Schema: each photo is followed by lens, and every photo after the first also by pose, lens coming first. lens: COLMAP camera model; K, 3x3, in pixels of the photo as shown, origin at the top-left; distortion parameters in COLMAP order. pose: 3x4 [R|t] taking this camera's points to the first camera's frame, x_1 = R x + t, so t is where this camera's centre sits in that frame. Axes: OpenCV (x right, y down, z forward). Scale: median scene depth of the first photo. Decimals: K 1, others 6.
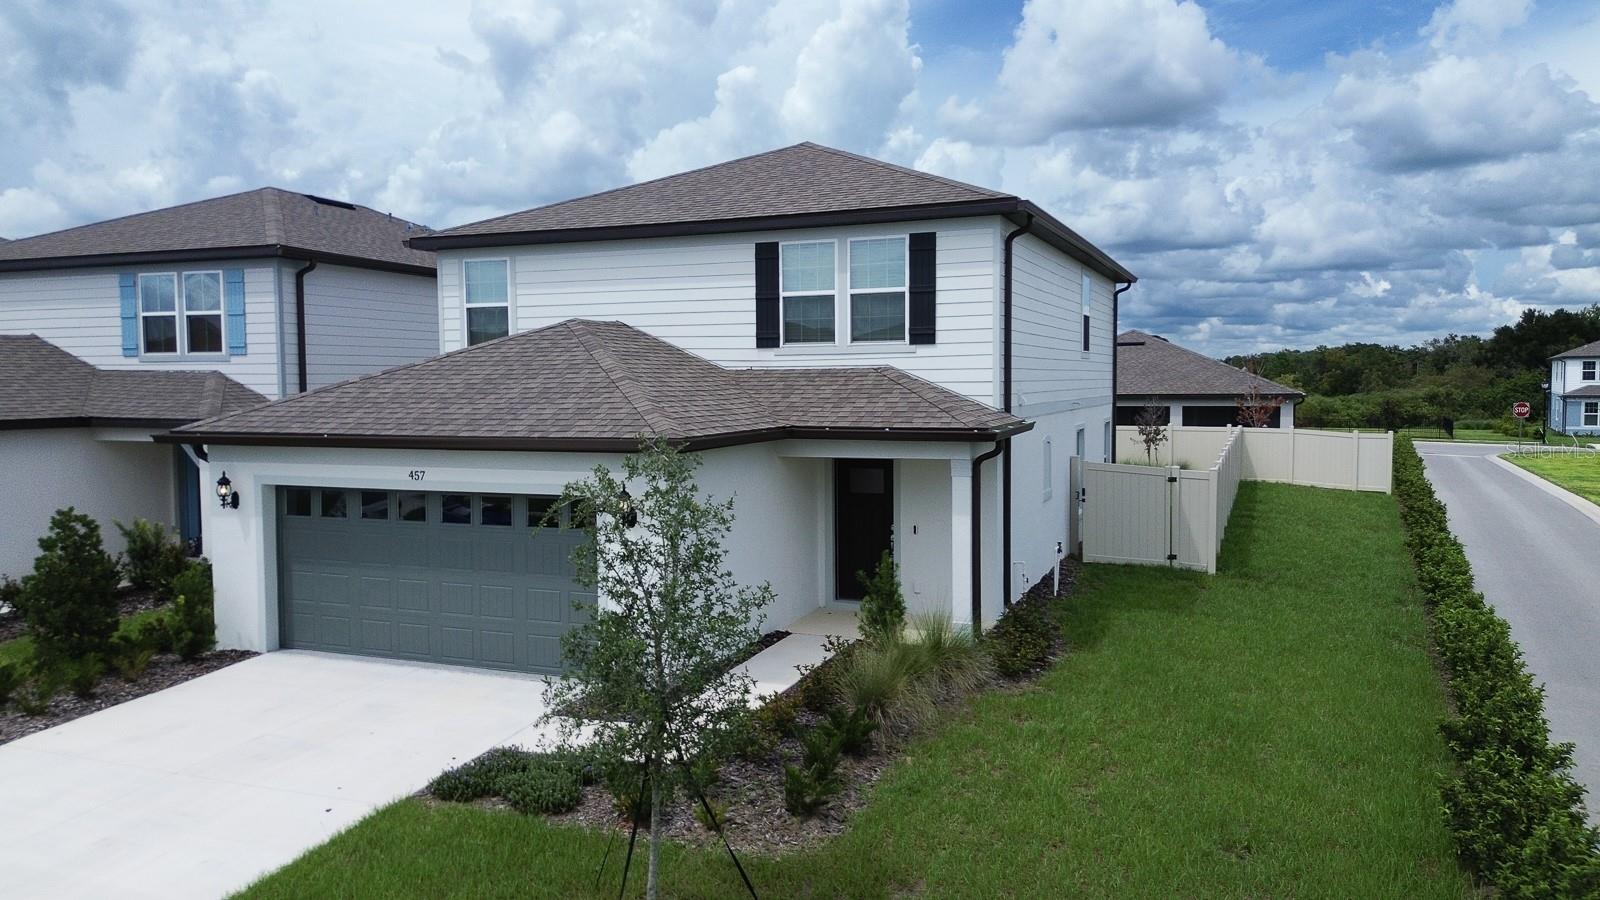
lens RADIAL K [[1161.6, 0, 800.0], [0, 1161.6, 450.0], [0, 0, 1]] dist [0.005191, 0.063266]
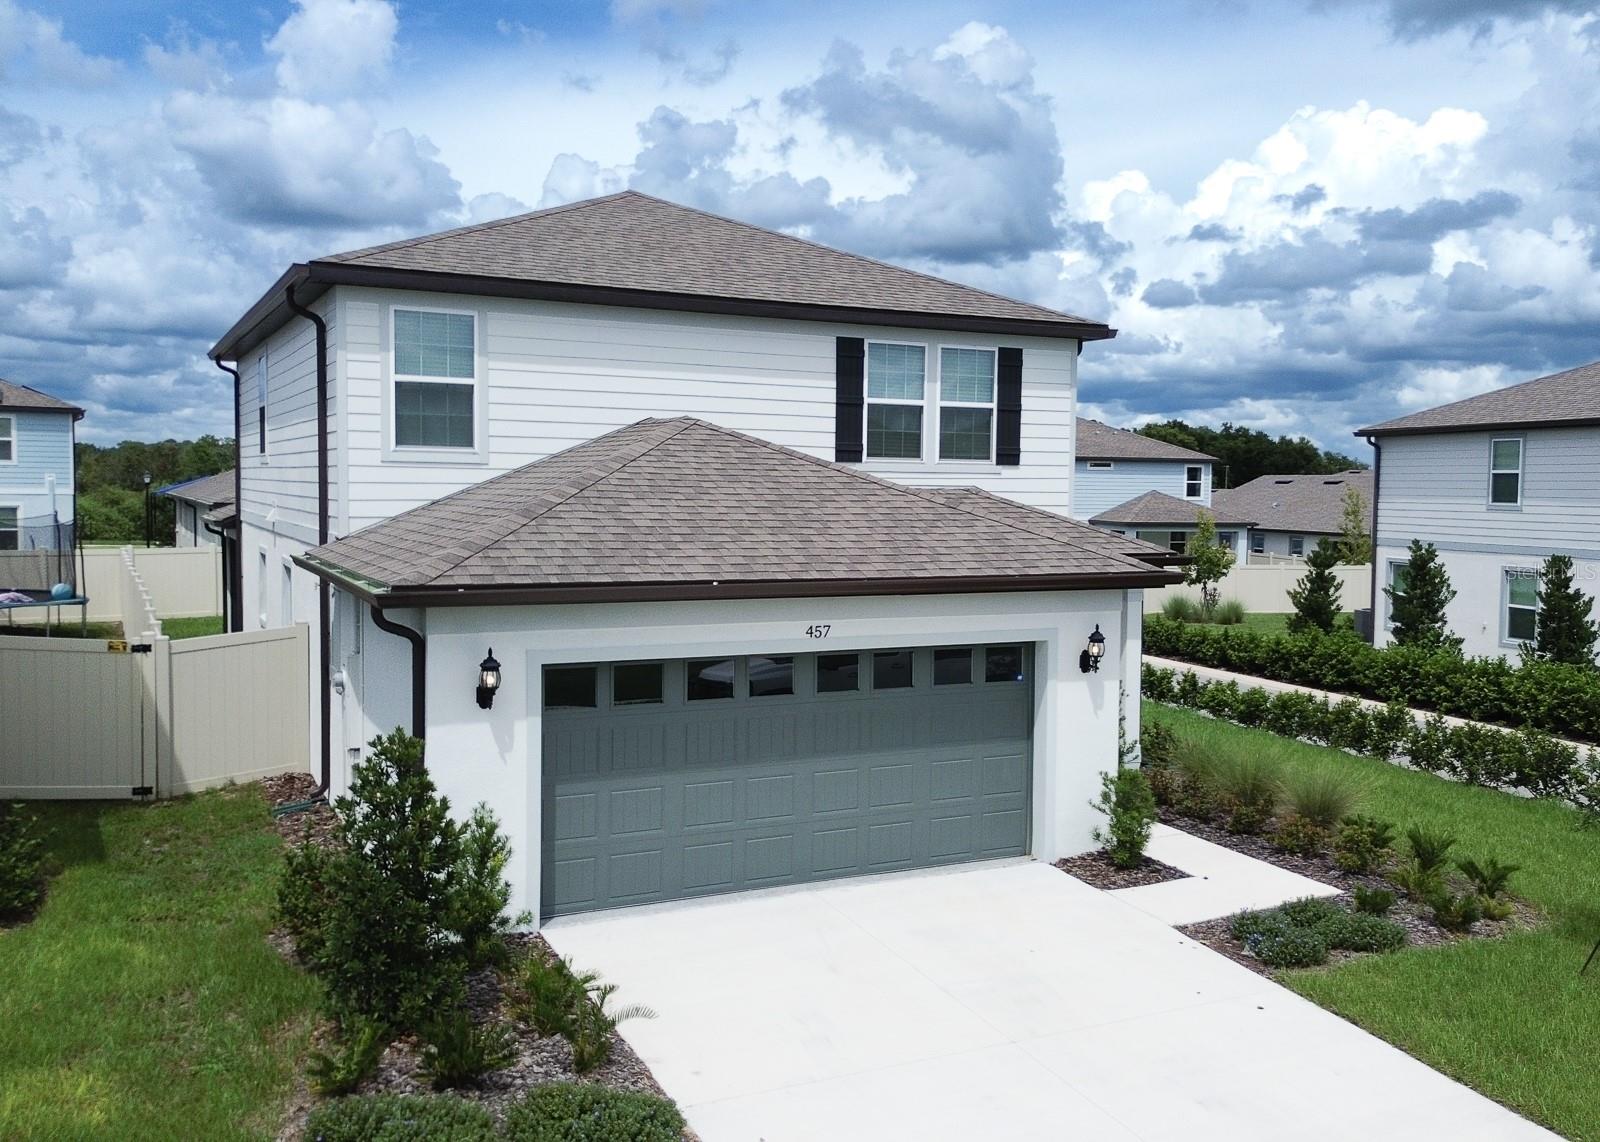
lens RADIAL K [[1491.5, 0, 891.6], [0, 1491.5, 551.7], [0, 0, 1]] dist [0.087951, -0.000192]
pose [[0.625583, -0.019510, 0.779913, -0.856612], [0.029036, 0.999577, 0.001715, -0.024107], [-0.779617, 0.021573, 0.625885, 0.299218]]
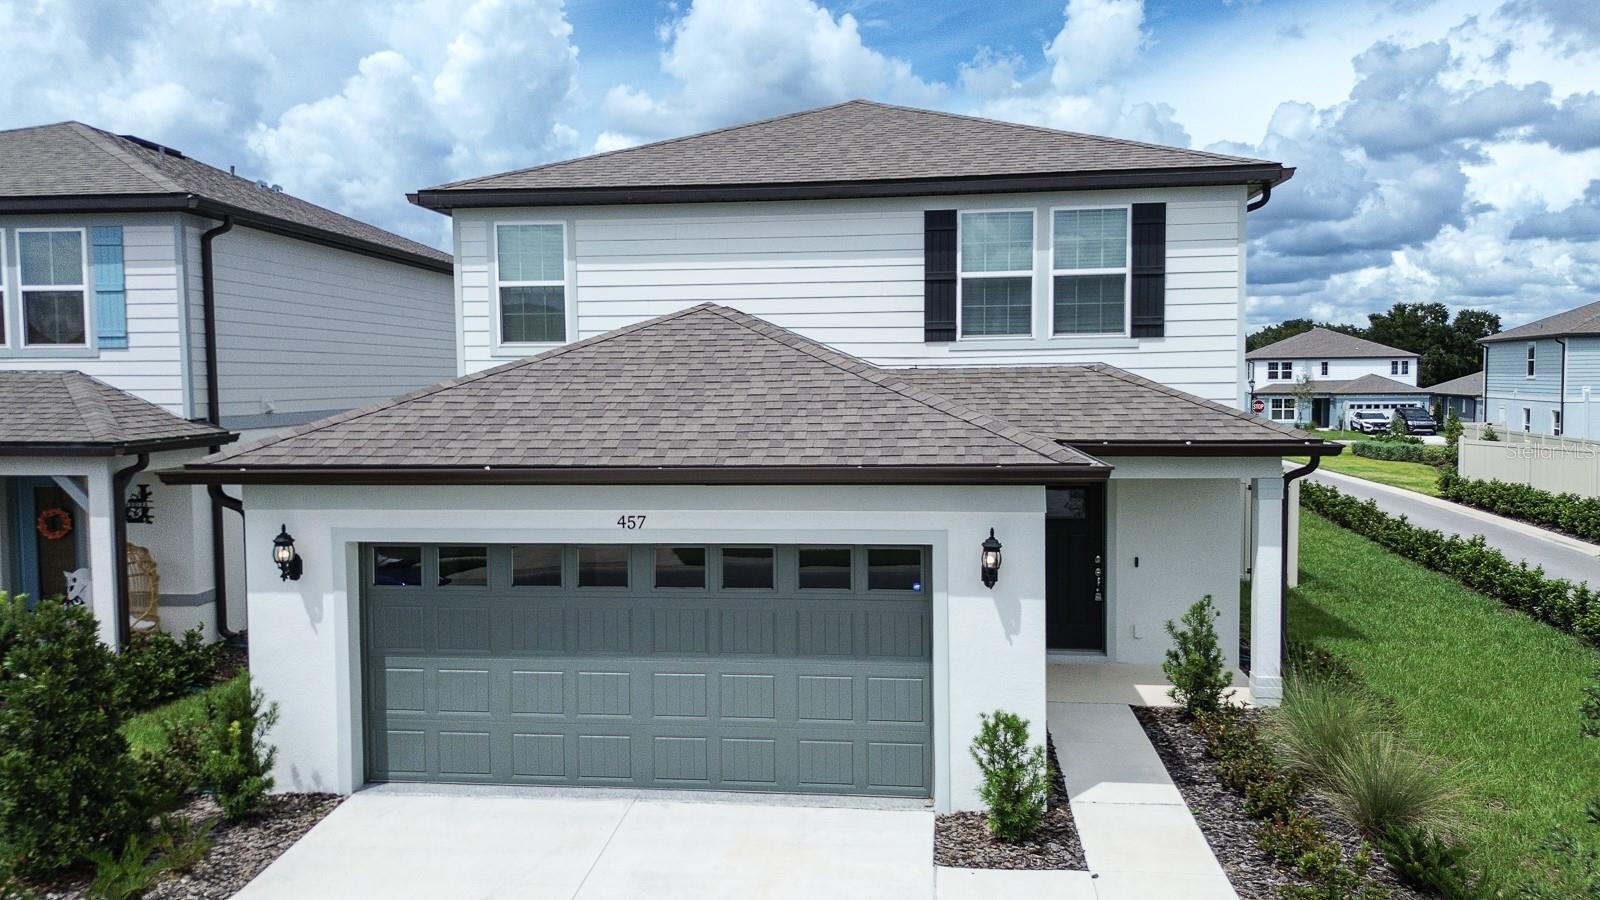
lens RADIAL K [[1166.0, 0, 786.0], [0, 1166.0, 433.1], [0, 0, 1]] dist [0.053845, -0.001509]
pose [[0.962963, -0.016093, 0.269153, -0.350429], [0.020185, 0.999719, -0.012442, -0.016773], [-0.268877, 0.017414, 0.963017, 0.251447]]
